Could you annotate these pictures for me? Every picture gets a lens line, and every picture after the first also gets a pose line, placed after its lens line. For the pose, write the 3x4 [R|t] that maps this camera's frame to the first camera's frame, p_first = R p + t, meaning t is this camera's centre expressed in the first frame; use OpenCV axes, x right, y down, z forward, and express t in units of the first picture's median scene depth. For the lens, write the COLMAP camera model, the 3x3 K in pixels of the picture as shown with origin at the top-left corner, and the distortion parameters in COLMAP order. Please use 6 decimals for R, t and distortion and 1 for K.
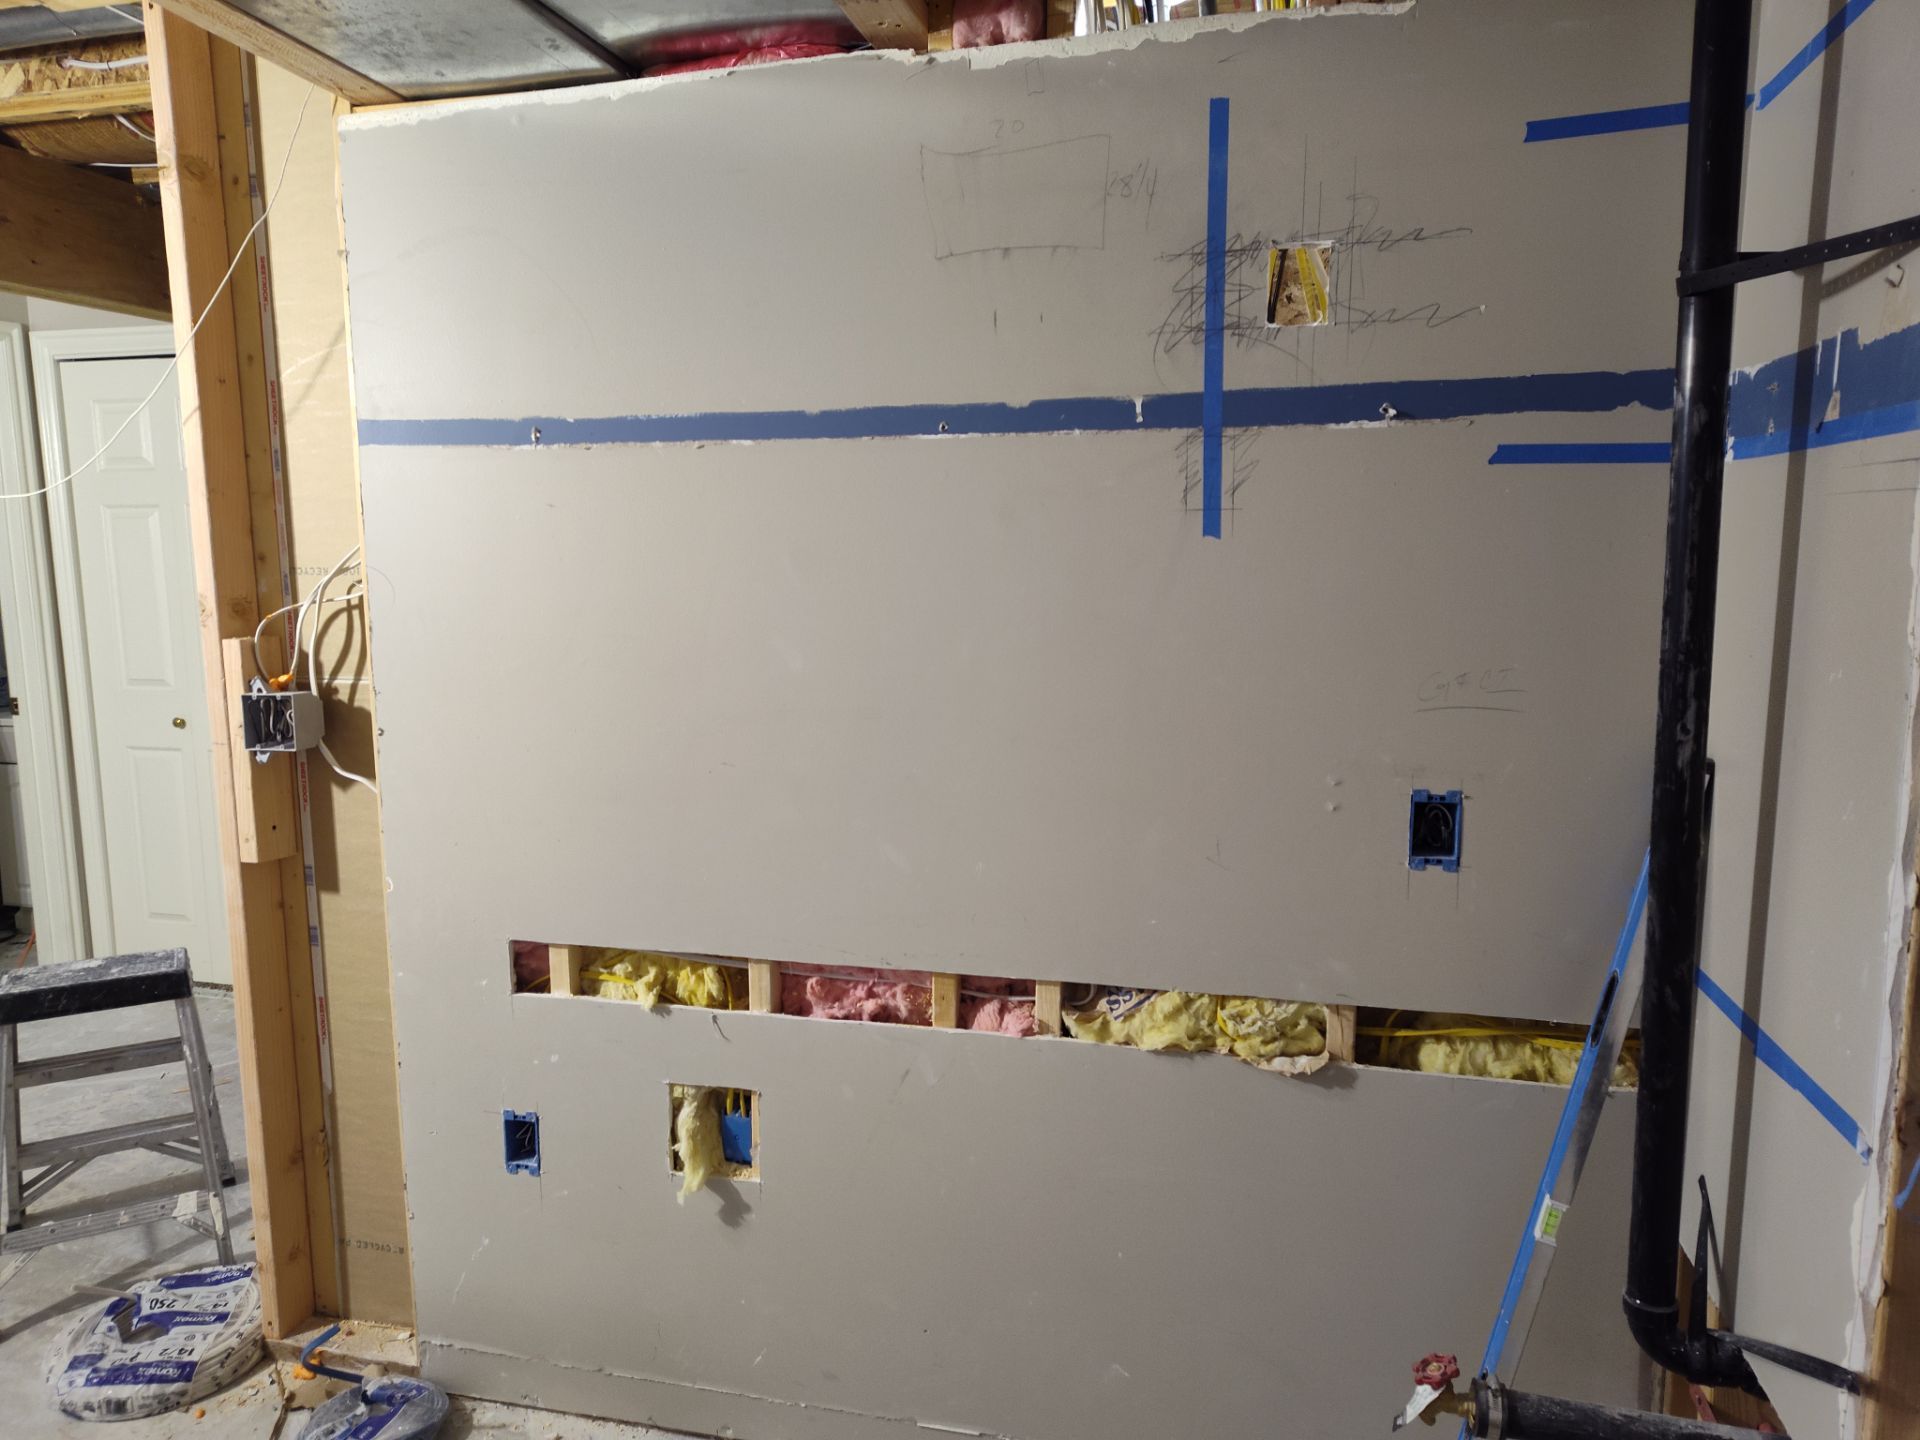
lens RADIAL K [[1301.1, 0, 952.9], [0, 1301.1, 727.3], [0, 0, 1]] dist [-0.003453, 0.001897]
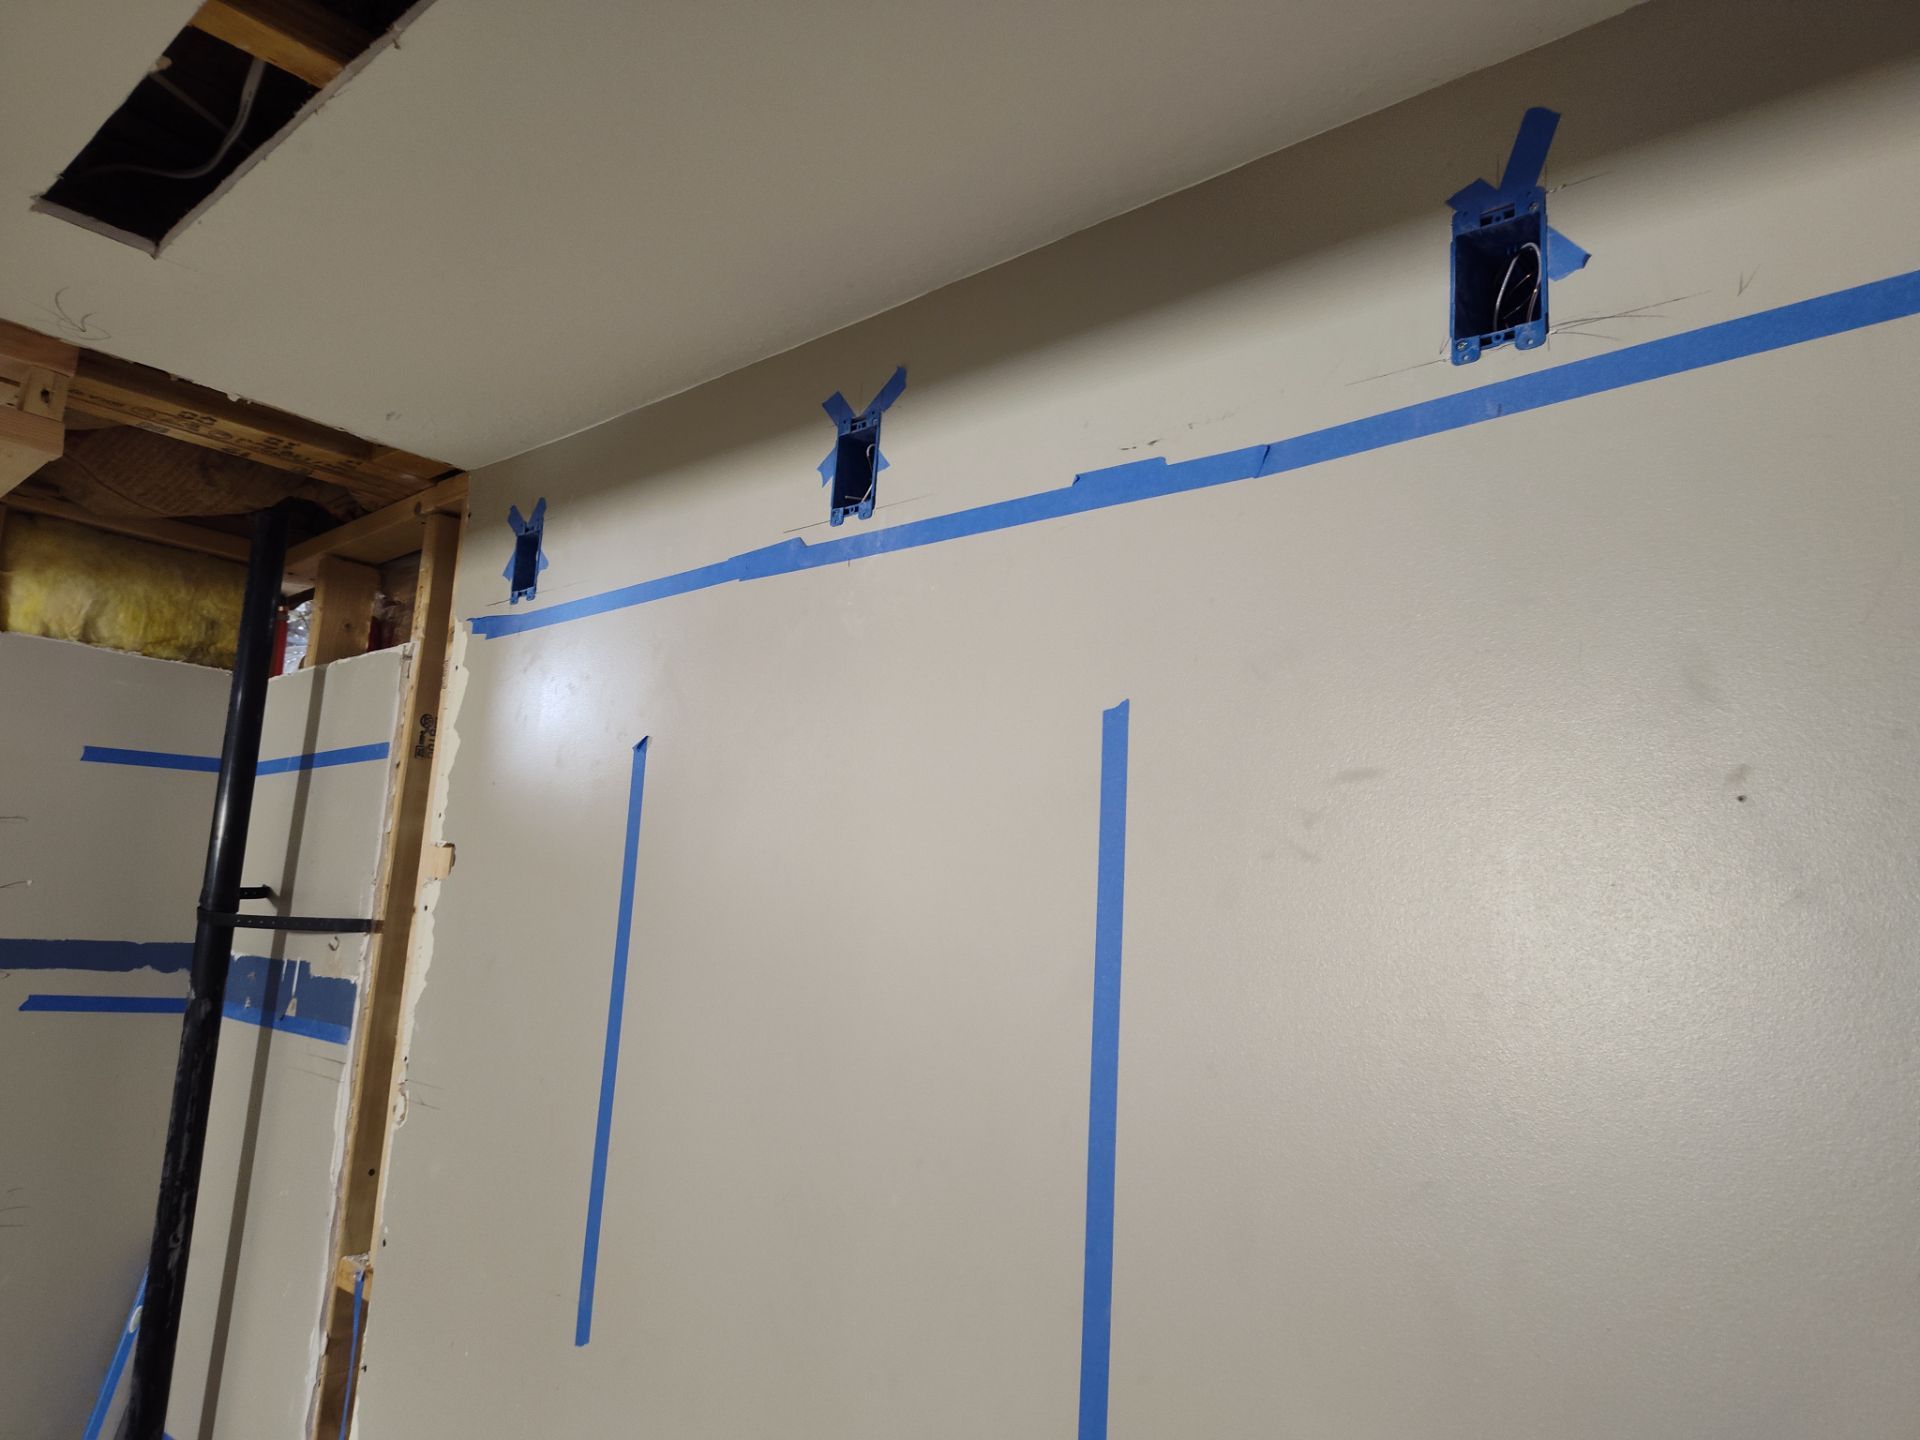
lens RADIAL K [[1301.1, 0, 950.4], [0, 1301.1, 714.7], [0, 0, 1]] dist [-0.003453, 0.001897]
pose [[0.462098, 0.194392, 0.865262, -0.339469], [0.067418, 0.965156, -0.252840, -0.128411], [-0.884263, 0.175171, 0.432891, -0.392295]]
